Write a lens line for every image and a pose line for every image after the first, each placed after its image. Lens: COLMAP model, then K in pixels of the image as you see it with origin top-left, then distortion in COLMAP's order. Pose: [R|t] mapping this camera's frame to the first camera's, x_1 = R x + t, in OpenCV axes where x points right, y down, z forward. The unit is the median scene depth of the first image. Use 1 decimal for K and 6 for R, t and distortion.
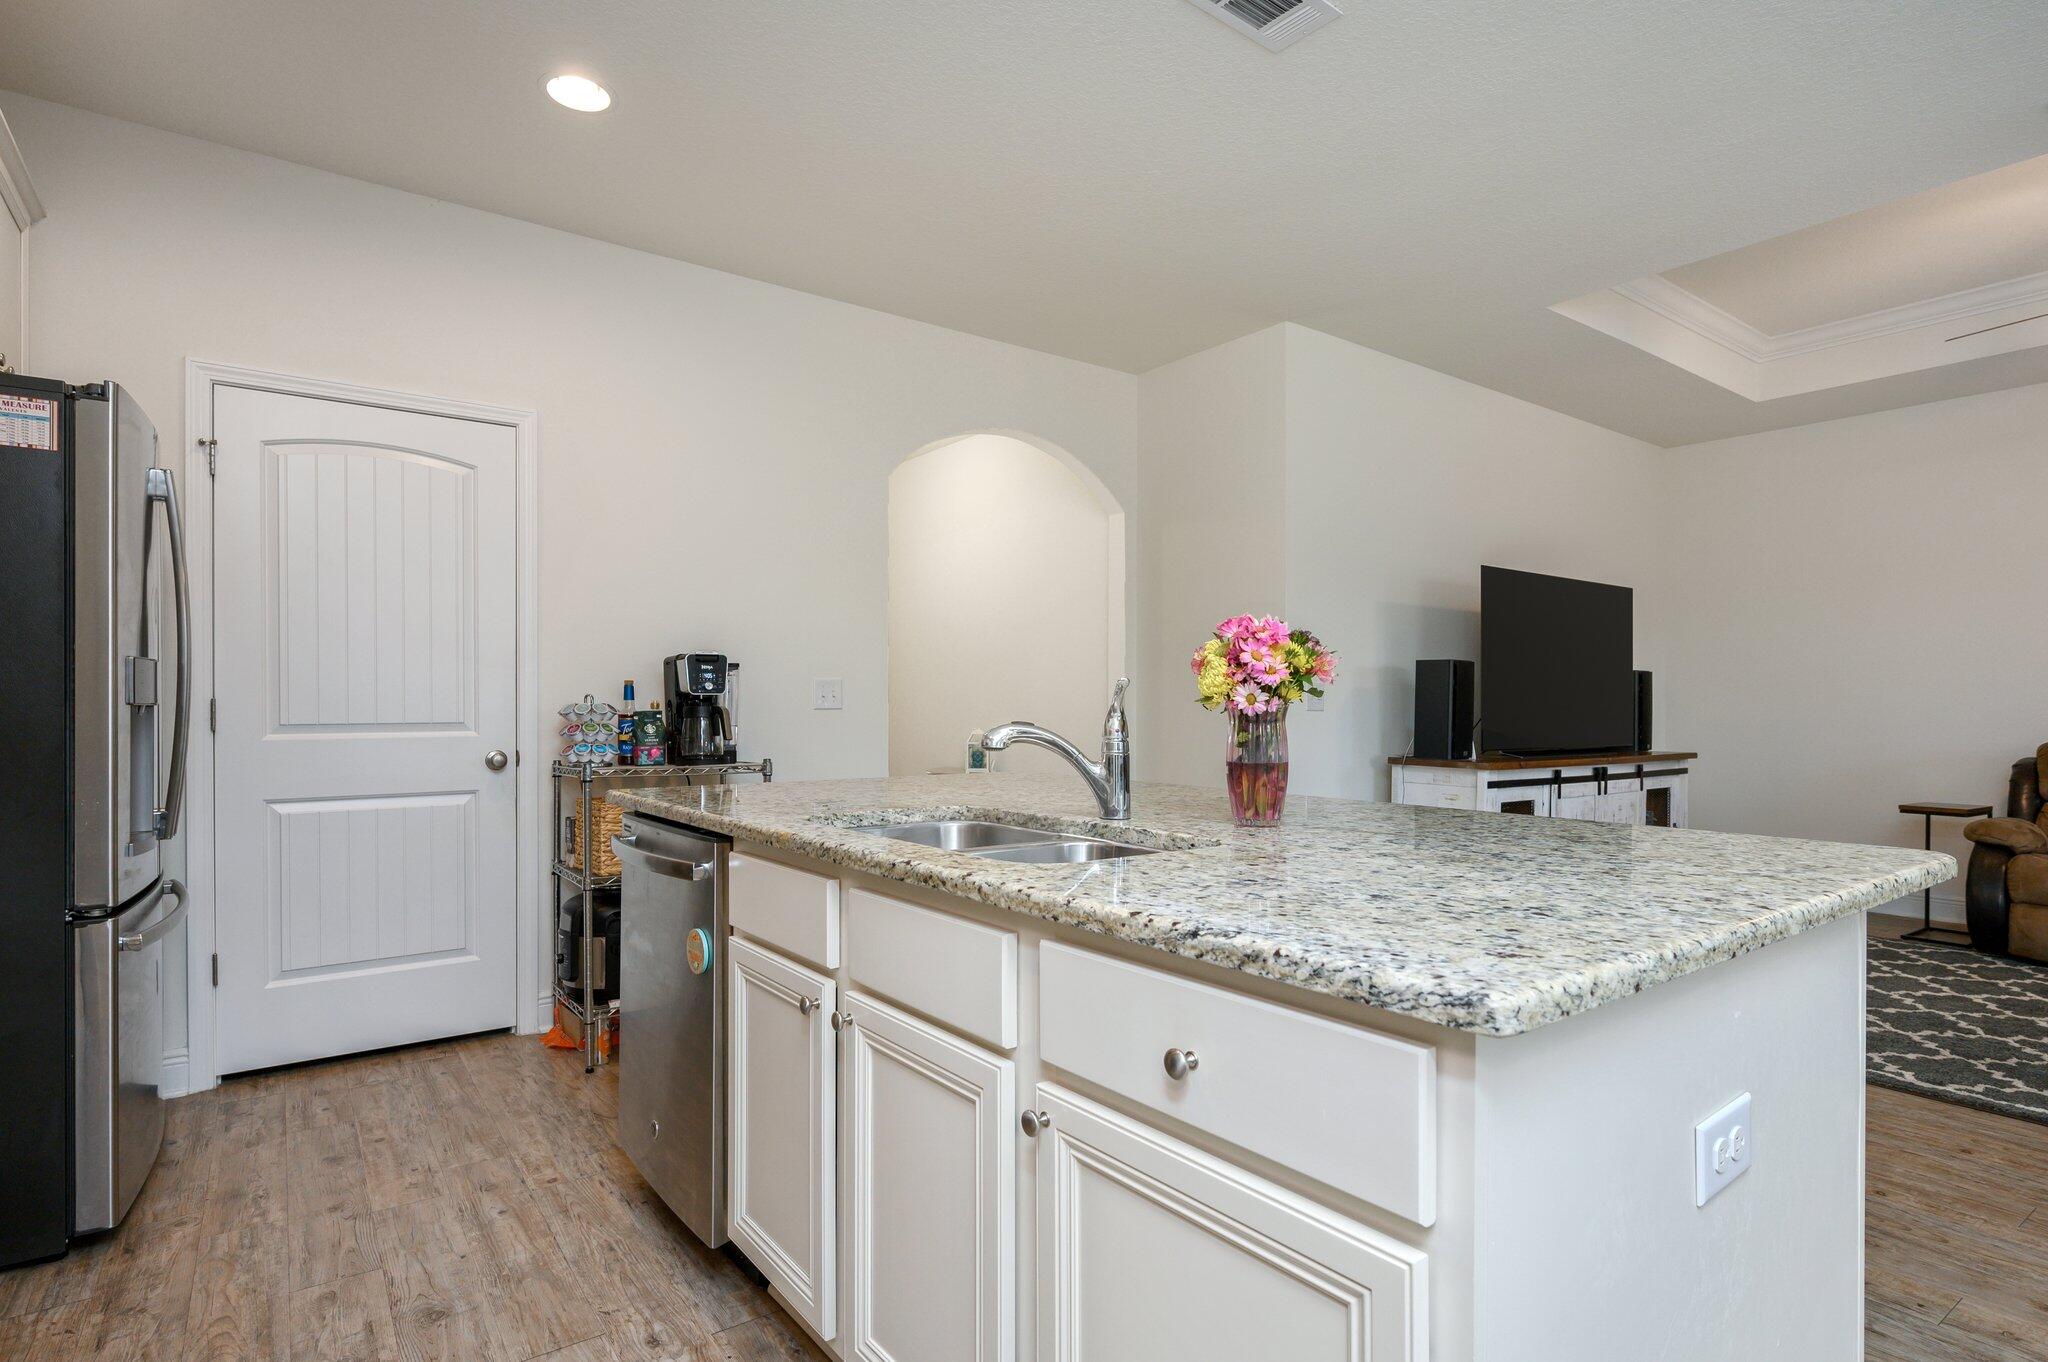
lens RADIAL K [[1033.9, 0, 992.5], [0, 1033.9, 713.8], [0, 0, 1]] dist [0.006314, -0.002658]
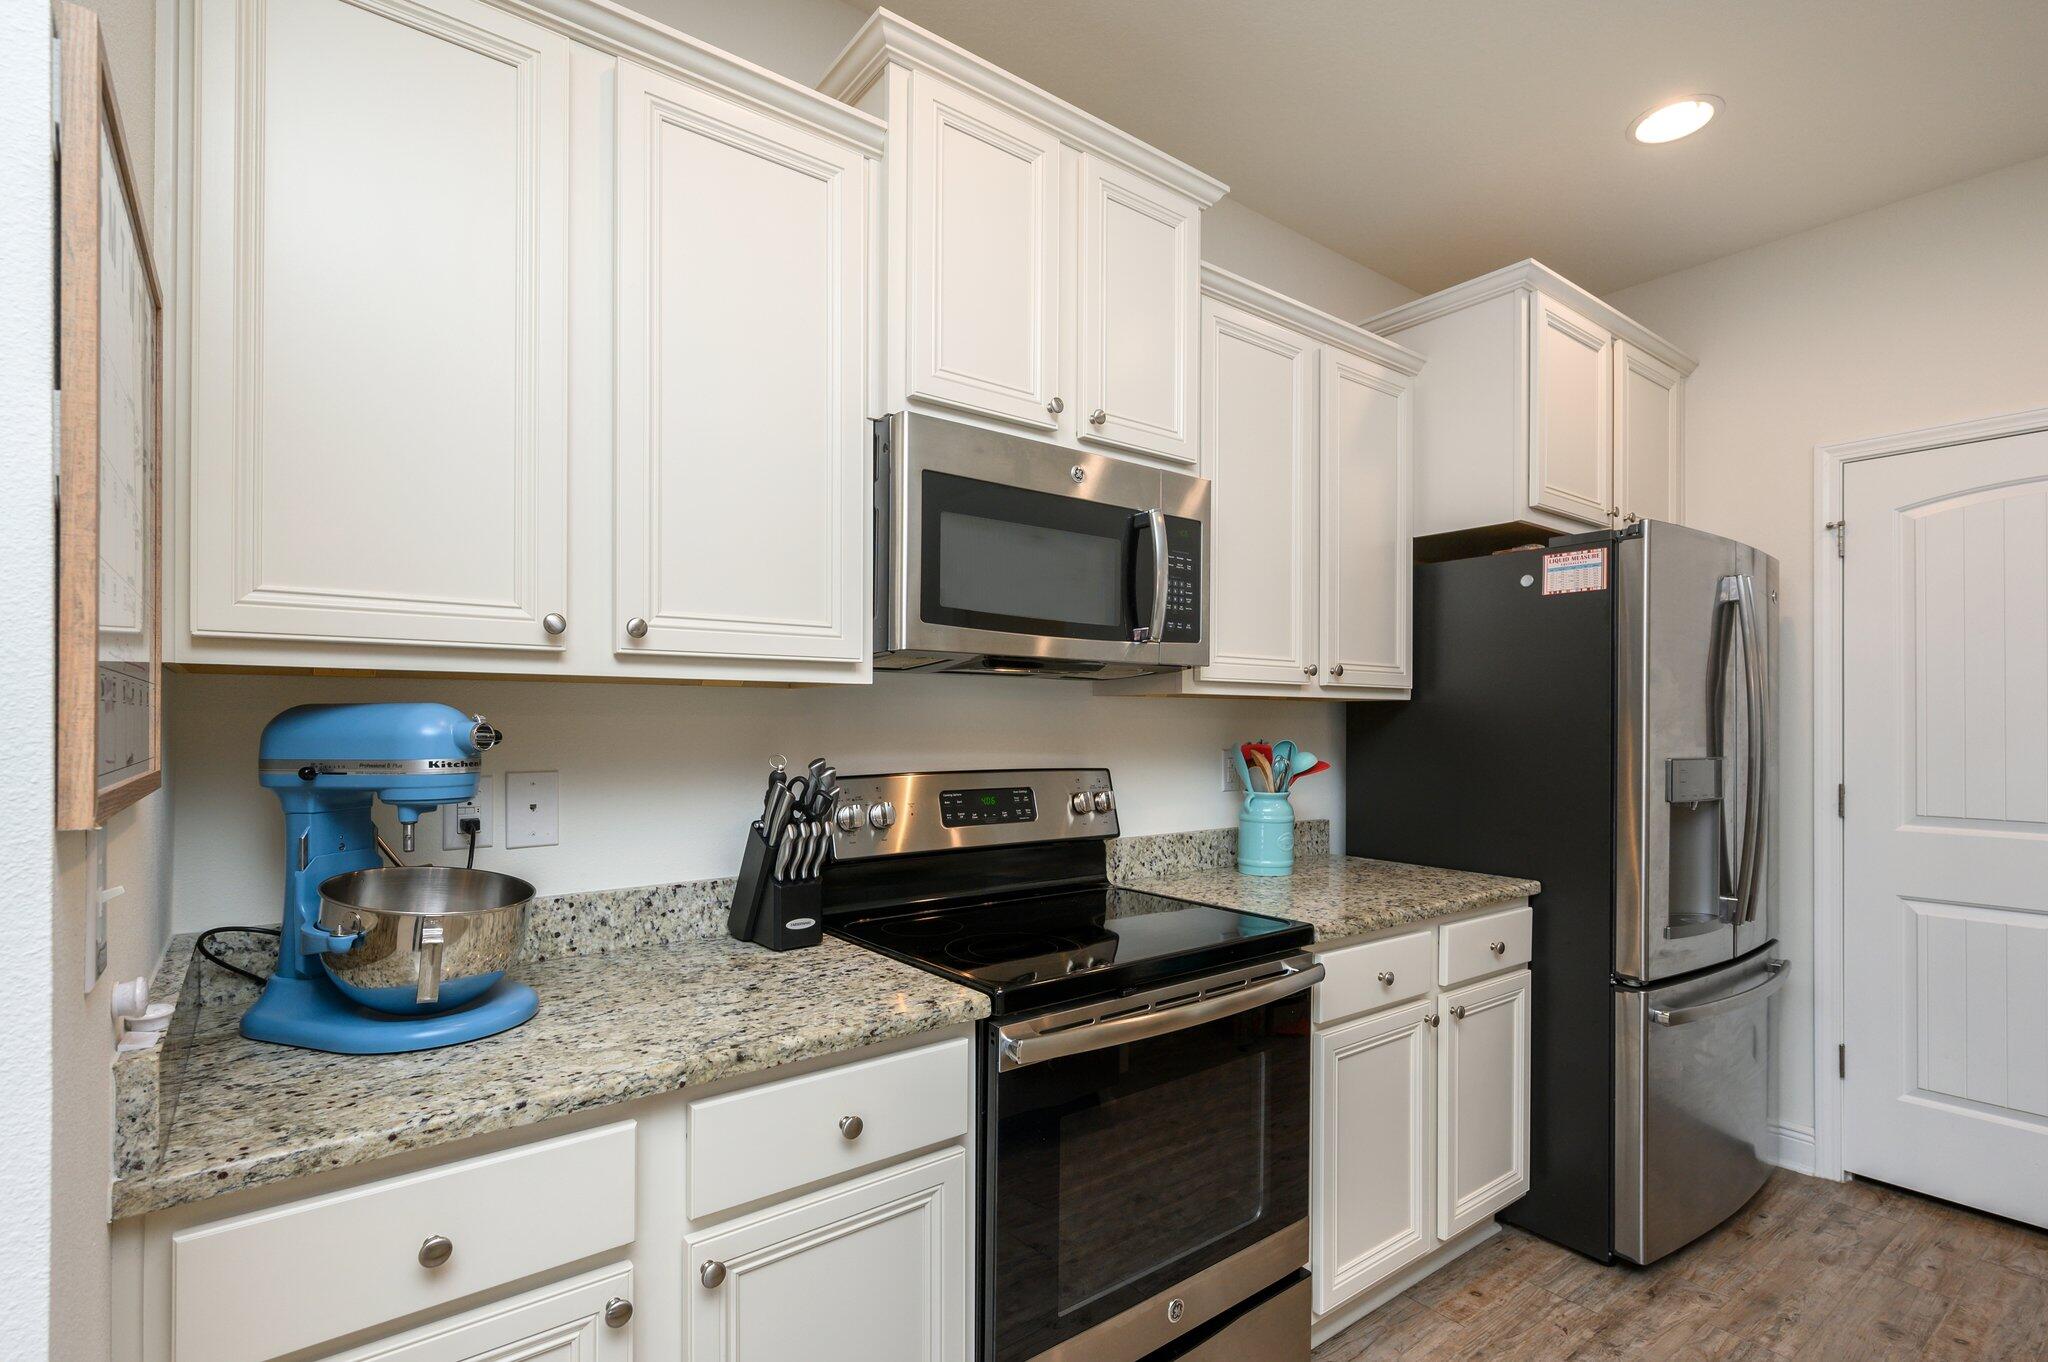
lens RADIAL K [[916.9, 0, 1010.9], [0, 916.9, 731.9], [0, 0, 1]] dist [0.001271, -0.005385]
pose [[0.025511, -0.002715, -0.999671, 0.095715], [-0.011972, 0.999924, -0.003022, -0.053358], [0.999603, 0.012046, 0.025476, 0.199276]]
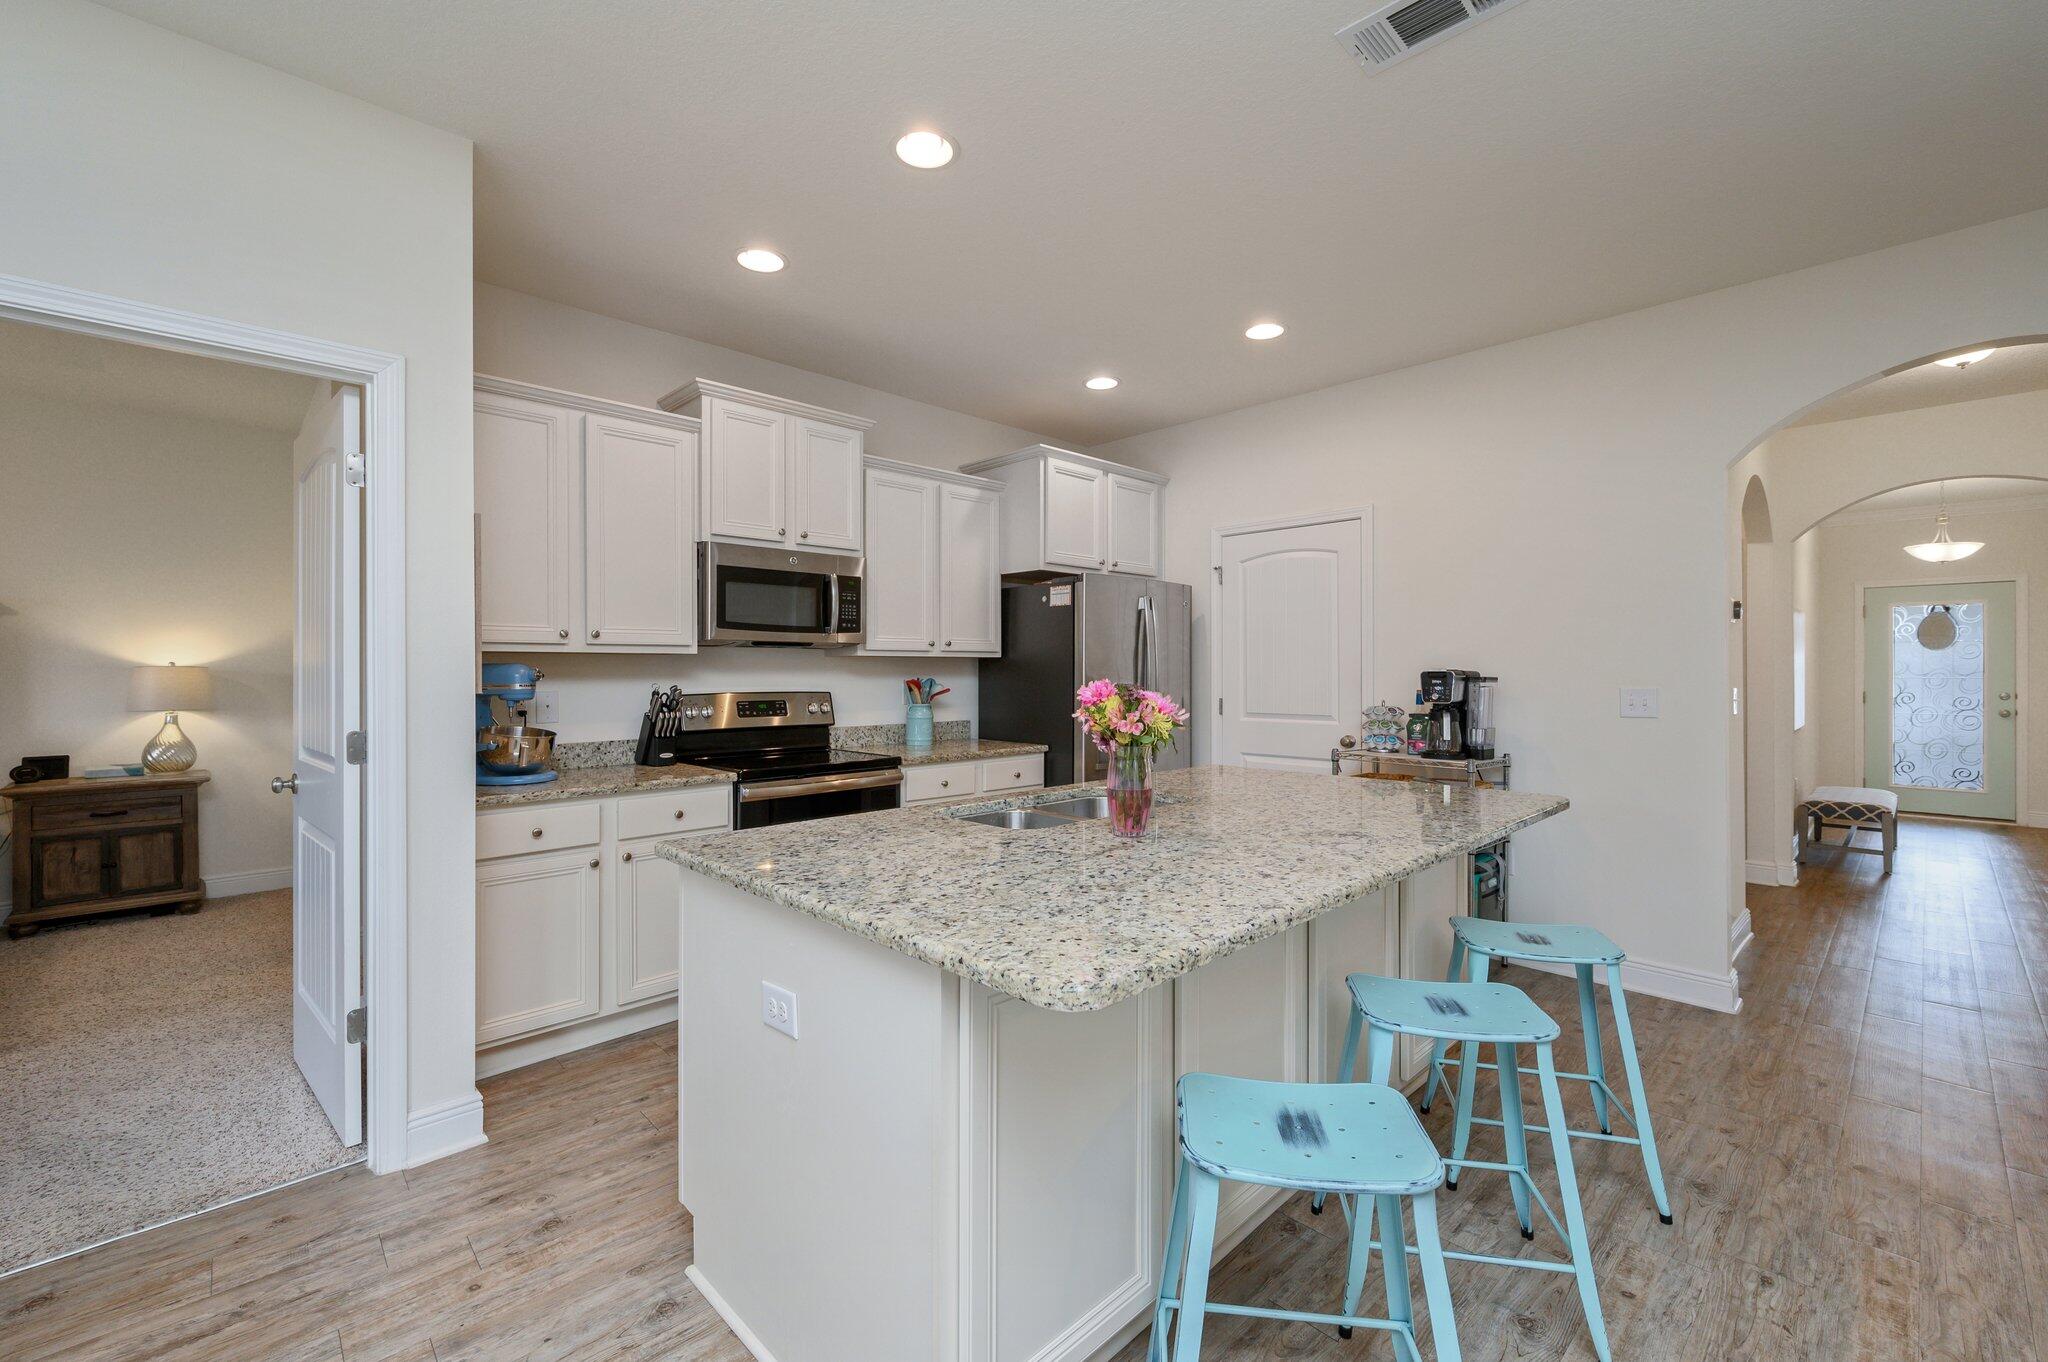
lens RADIAL K [[874.1, 0, 1031.8], [0, 874.1, 678.2], [0, 0, 1]] dist [-0.000686, -0.001521]
pose [[0.138948, 0.002765, -0.990296, 0.826680], [-0.008788, 0.999960, 0.001559, -0.053921], [0.990261, 0.008486, 0.138967, 0.424091]]
